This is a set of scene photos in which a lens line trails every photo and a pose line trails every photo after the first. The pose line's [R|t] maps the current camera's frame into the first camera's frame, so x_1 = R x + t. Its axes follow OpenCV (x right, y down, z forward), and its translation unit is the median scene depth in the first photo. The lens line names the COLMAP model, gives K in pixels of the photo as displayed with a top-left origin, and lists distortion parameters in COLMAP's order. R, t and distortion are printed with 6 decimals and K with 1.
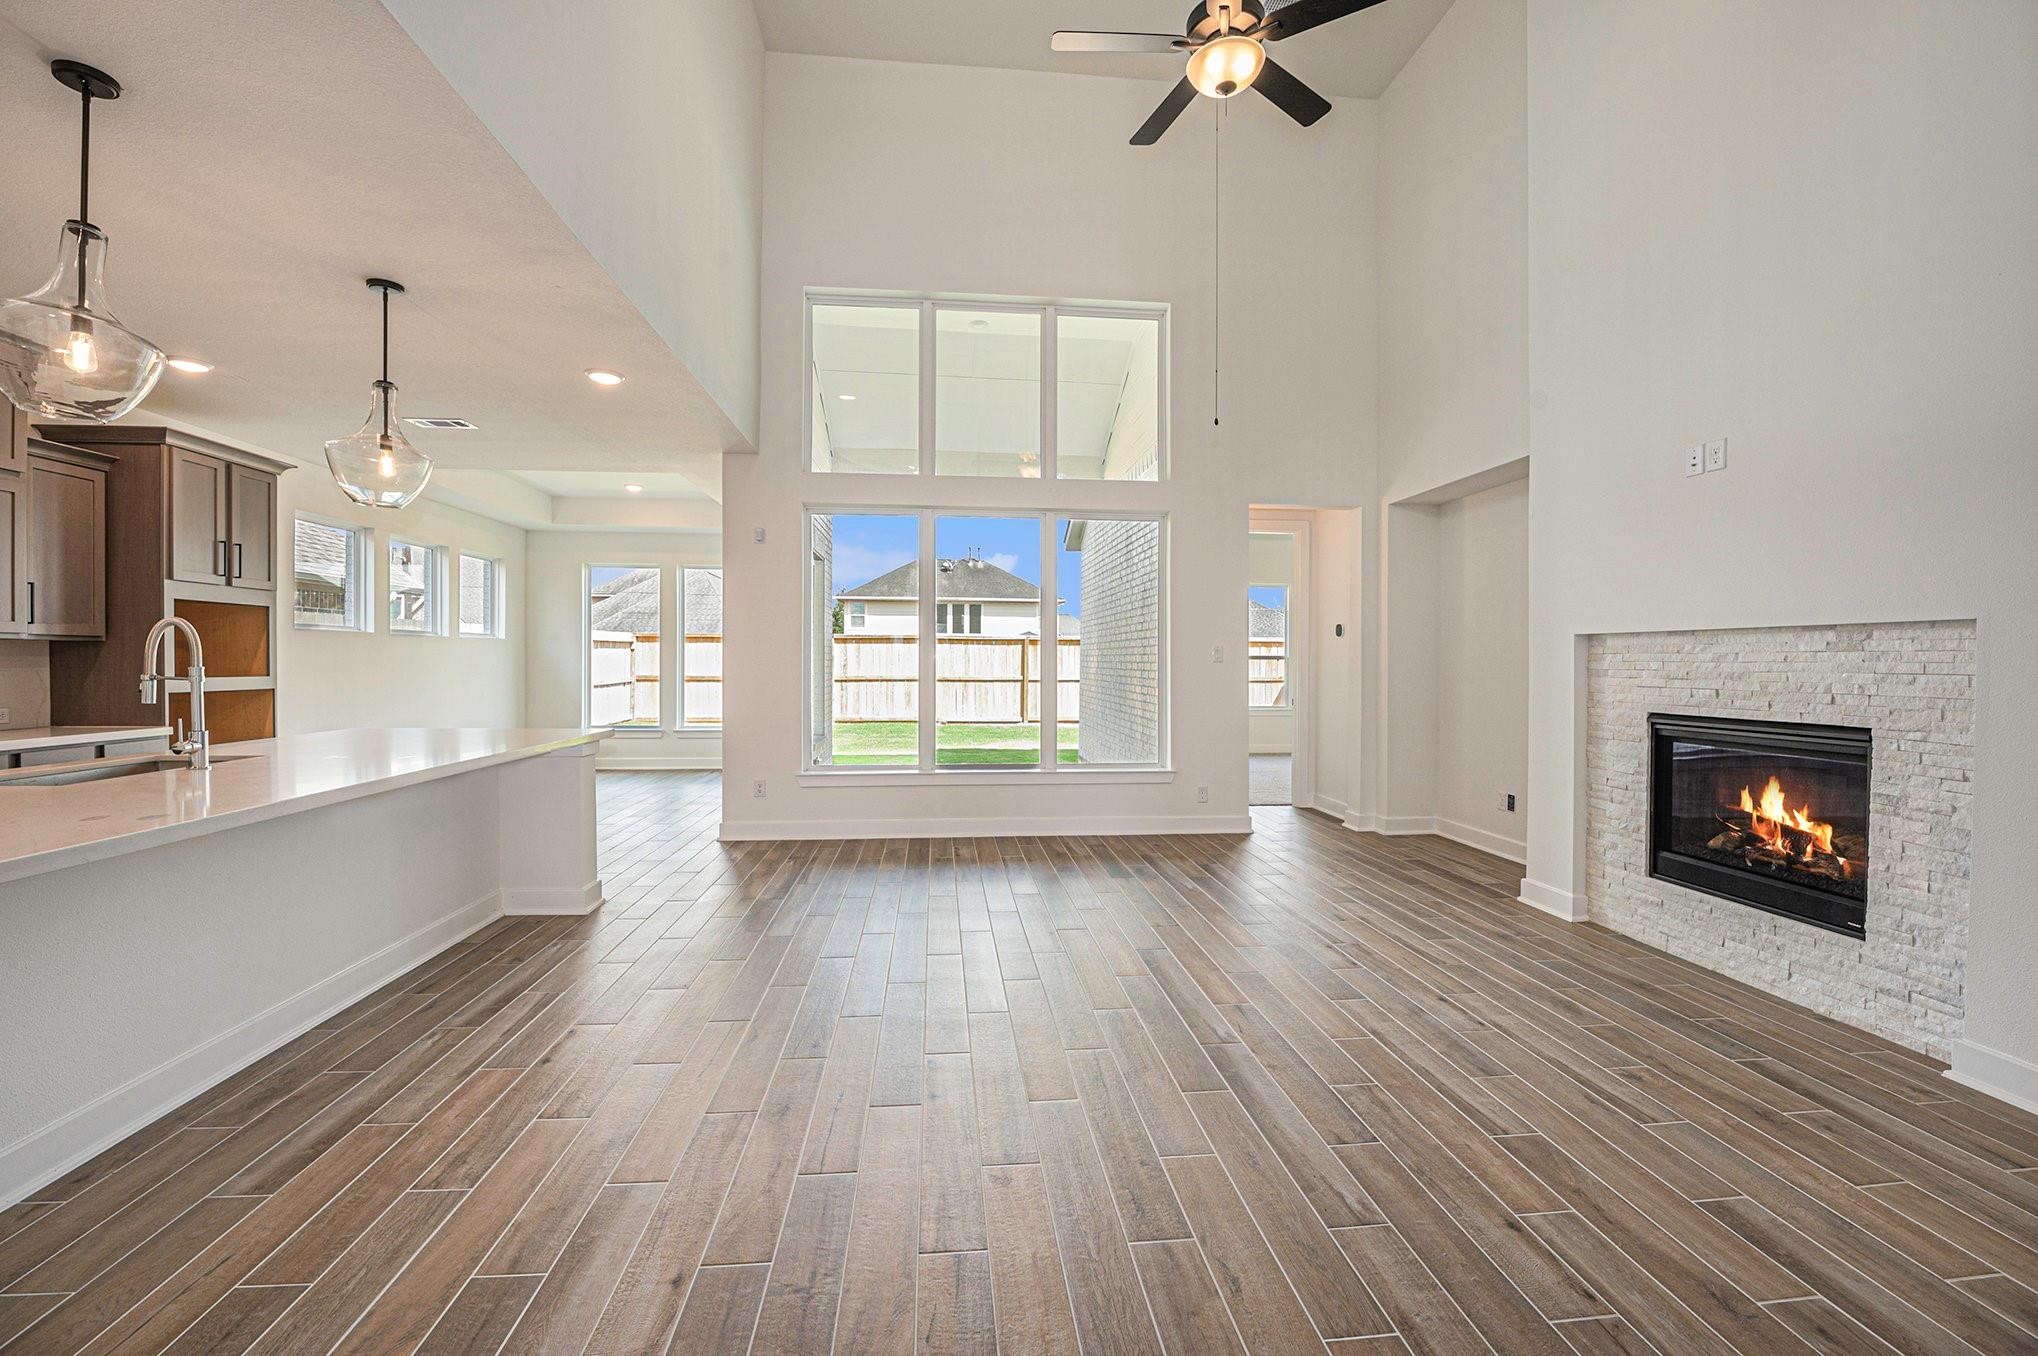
lens RADIAL K [[826.1, 0, 1023.9], [0, 826.1, 653.6], [0, 0, 1]] dist [-0.000995, -0.000050]
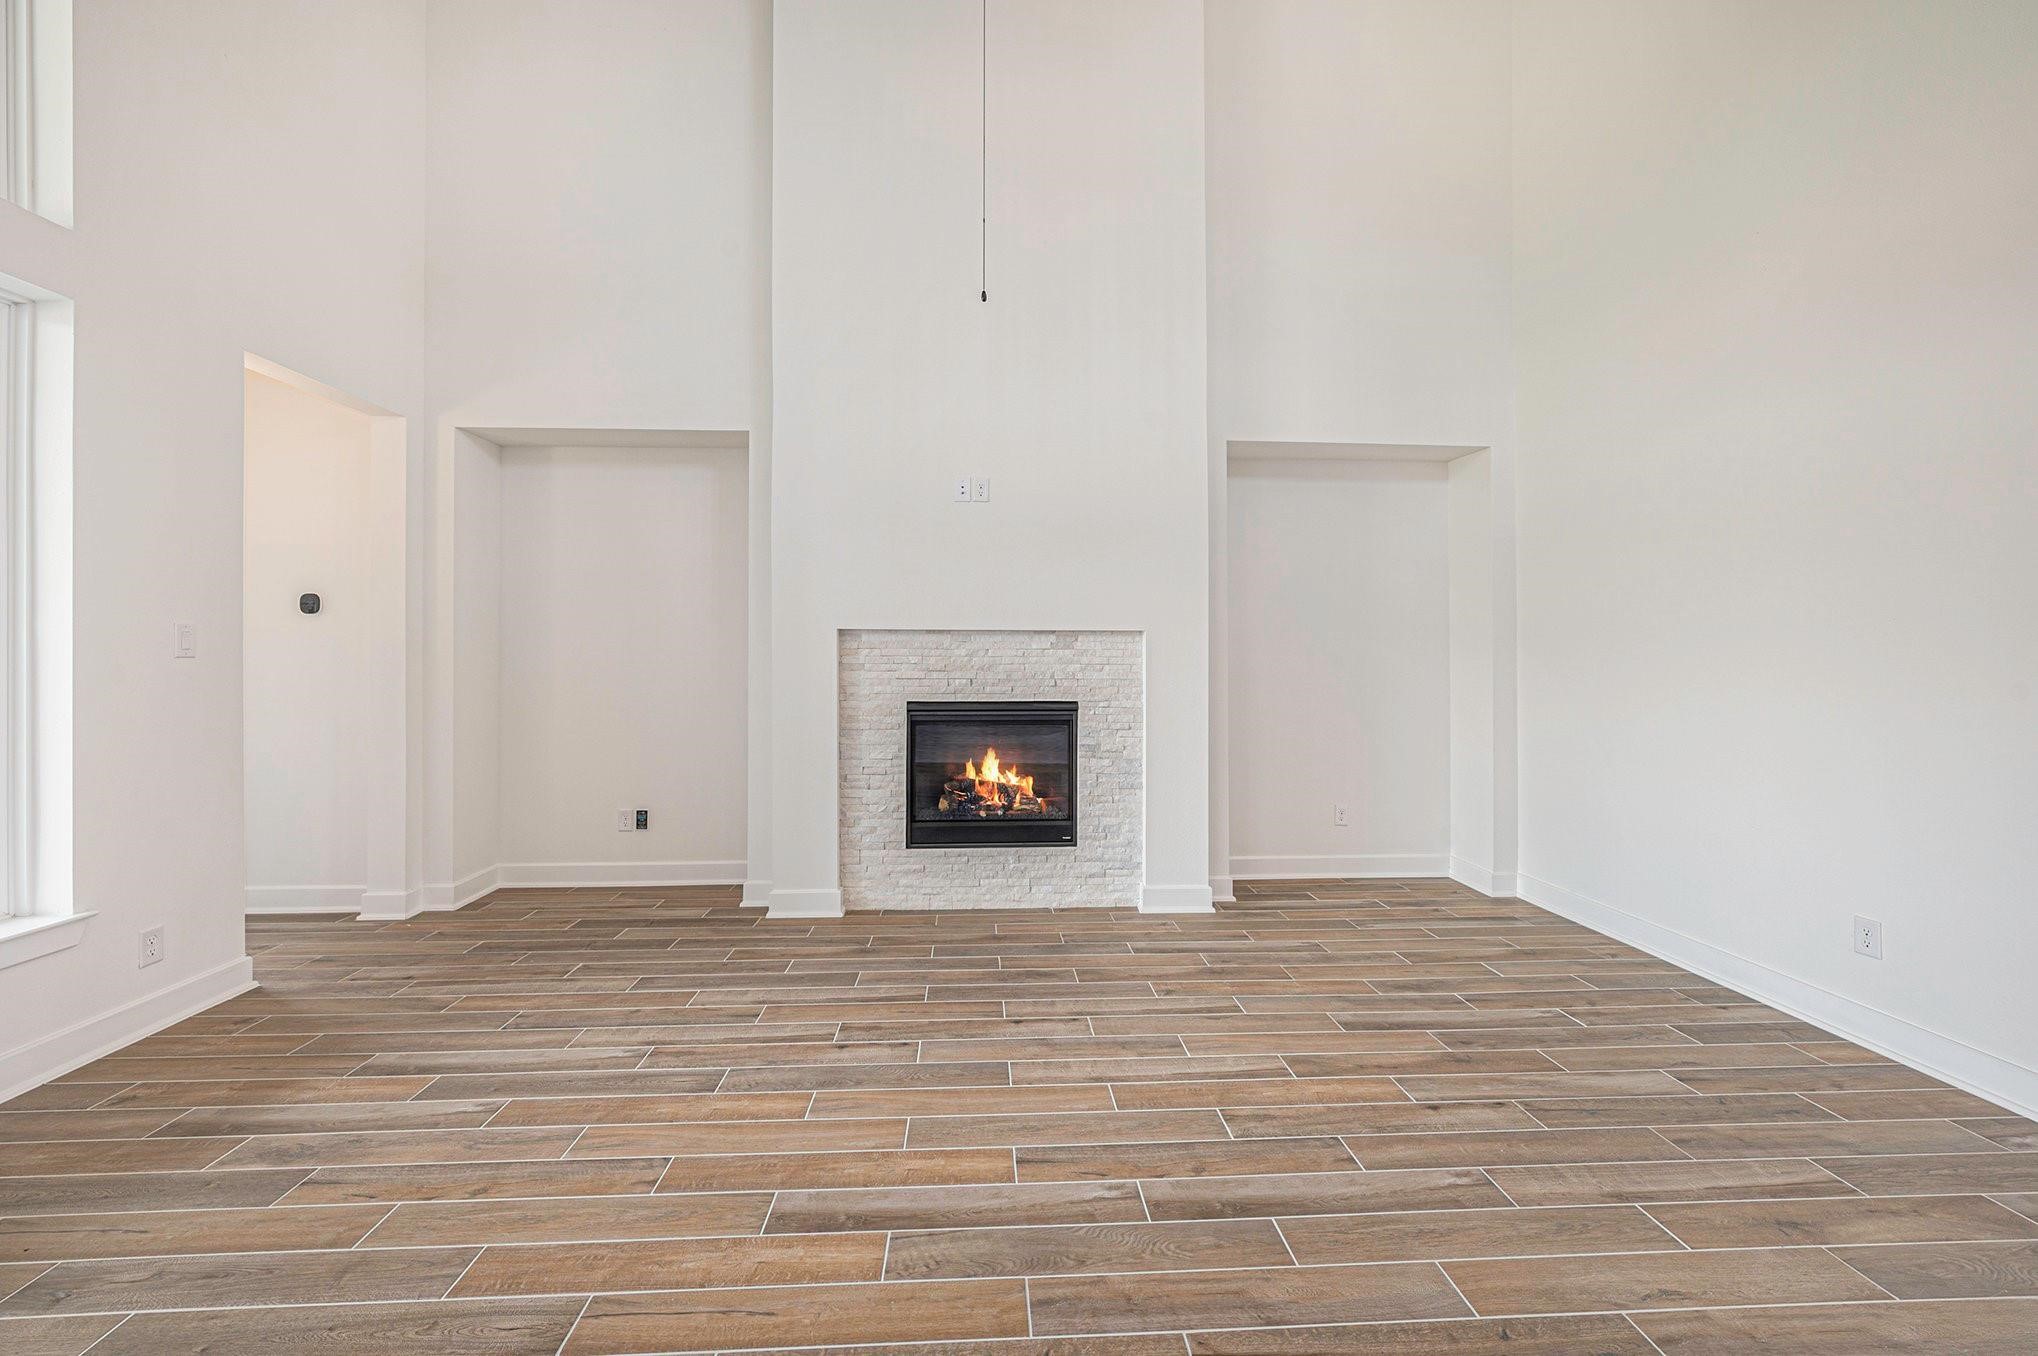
lens RADIAL K [[826.1, 0, 1023.9], [0, 826.1, 653.6], [0, 0, 1]] dist [-0.000995, -0.000050]
pose [[0.042322, -0.001625, 0.999103, -0.389203], [-0.012502, 0.999920, 0.002156, 0.002382], [-0.999026, -0.012582, 0.042298, 0.887220]]
